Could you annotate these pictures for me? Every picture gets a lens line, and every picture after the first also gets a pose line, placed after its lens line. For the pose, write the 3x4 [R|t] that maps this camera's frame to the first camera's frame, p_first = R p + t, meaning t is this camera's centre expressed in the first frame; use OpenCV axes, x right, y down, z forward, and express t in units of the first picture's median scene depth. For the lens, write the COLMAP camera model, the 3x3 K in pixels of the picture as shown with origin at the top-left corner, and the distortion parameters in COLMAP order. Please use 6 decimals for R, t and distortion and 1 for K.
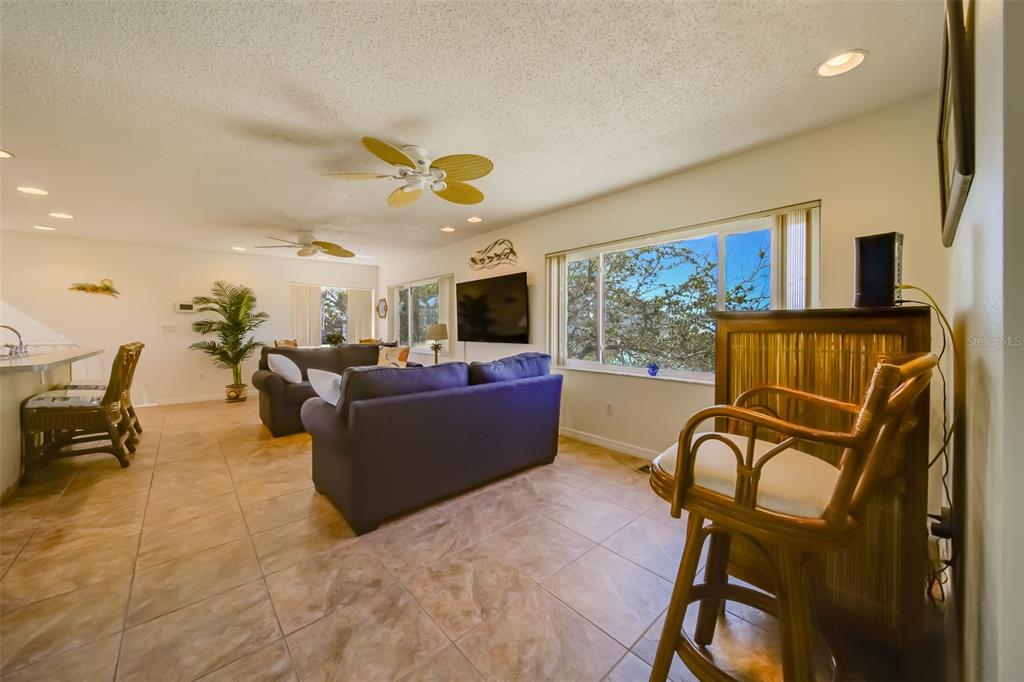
lens RADIAL K [[371.1, 0, 517.6], [0, 371.1, 331.7], [0, 0, 1]] dist [-0.002367, -0.000480]
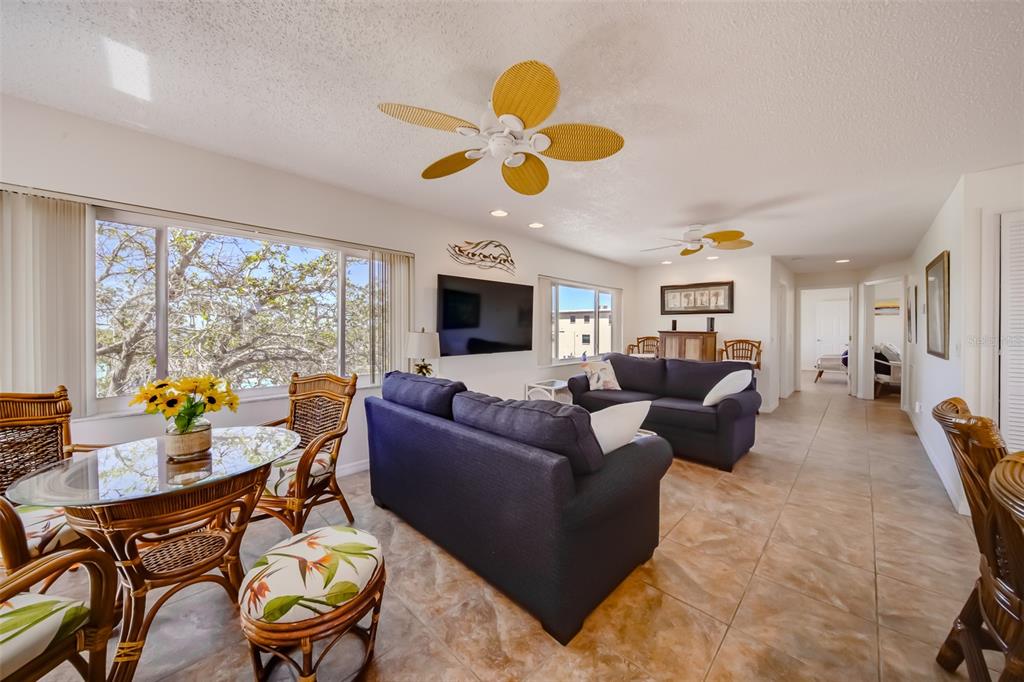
lens RADIAL K [[364.8, 0, 510.6], [0, 364.8, 330.7], [0, 0, 1]] dist [-0.003063, -0.000127]
pose [[-0.066362, -0.007842, 0.997765, -0.902839], [0.003665, 0.999960, 0.008103, -0.029805], [-0.997789, 0.004194, -0.066331, 0.961527]]
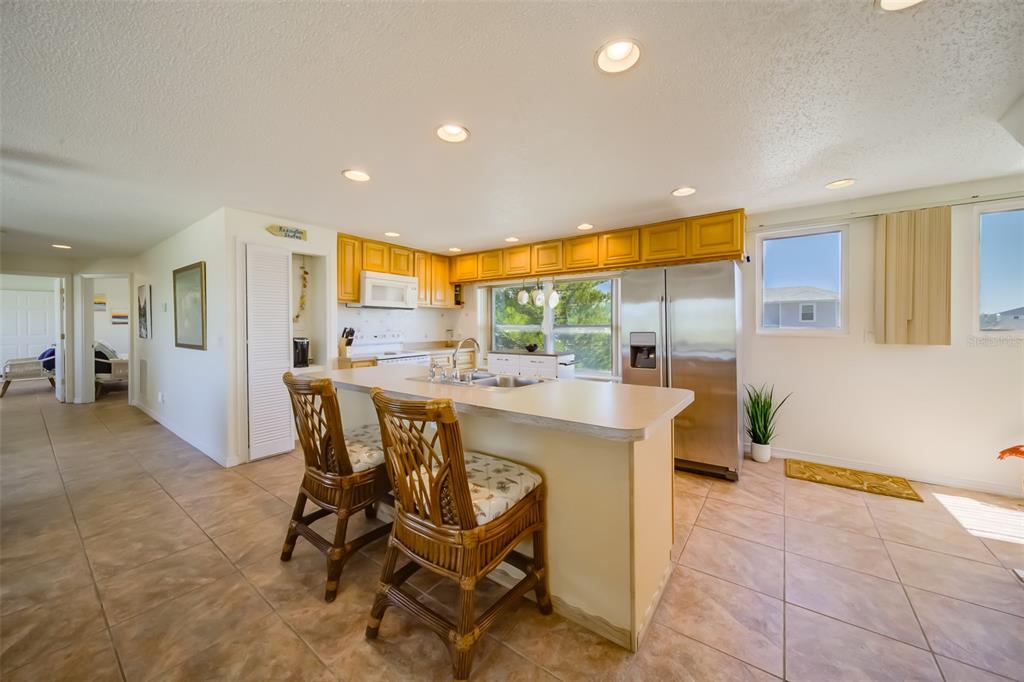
lens RADIAL K [[360.0, 0, 523.2], [0, 360.0, 327.1], [0, 0, 1]] dist [-0.010893, -0.000231]
pose [[-0.975077, 0.006315, -0.221776, -0.822299], [0.002985, 0.999878, 0.015349, -0.030887], [0.221846, 0.014304, -0.974977, 1.048665]]
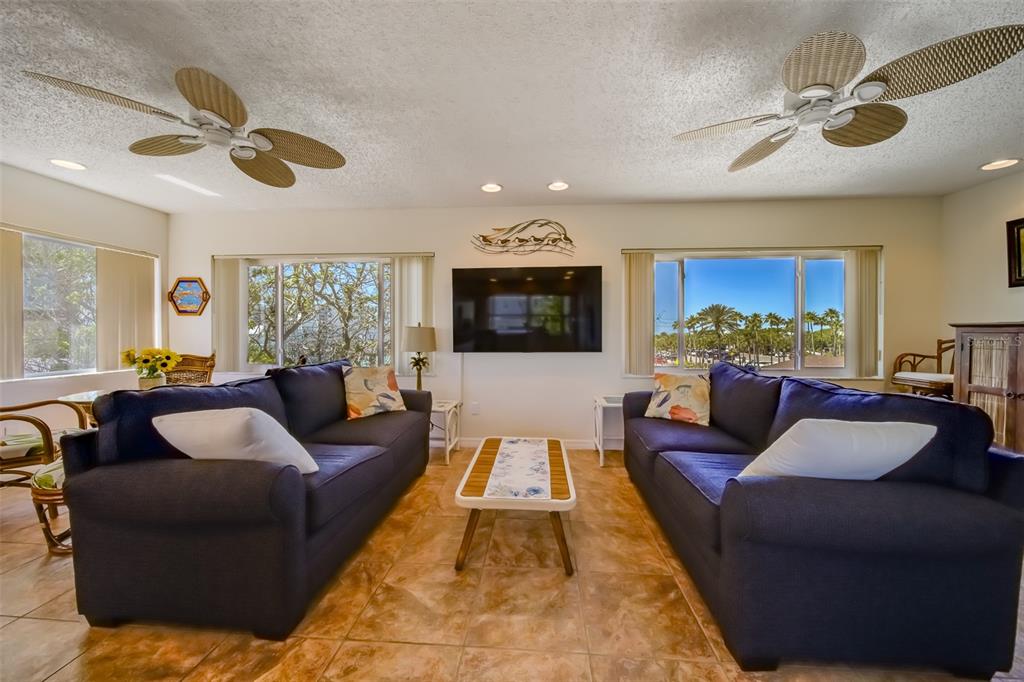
lens RADIAL K [[360.4, 0, 516.9], [0, 360.4, 334.8], [0, 0, 1]] dist [-0.001349, -0.000277]
pose [[0.719226, -0.004825, 0.694760, -0.573803], [0.007483, 0.999972, -0.000801, -0.005507], [-0.694736, 0.005775, 0.719241, 0.461668]]
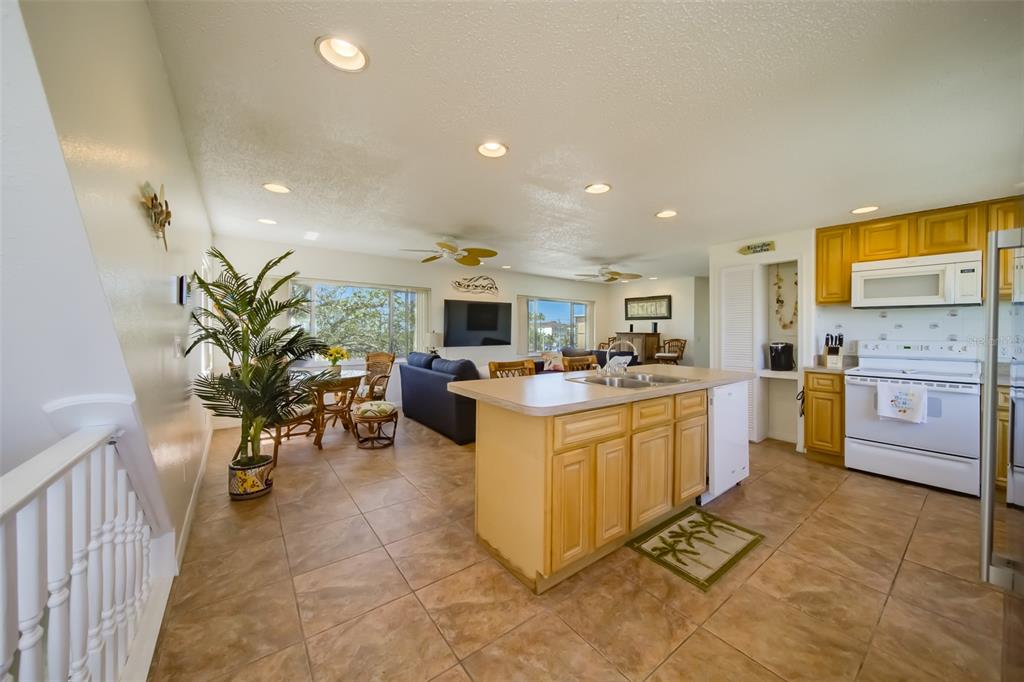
lens RADIAL K [[364.8, 0, 510.6], [0, 364.8, 330.7], [0, 0, 1]] dist [-0.003063, -0.000127]
pose [[0.089109, -0.000747, 0.996022, -1.399613], [0.004929, 0.999988, 0.000309, -0.027979], [-0.996010, 0.004882, 0.089112, 0.718973]]
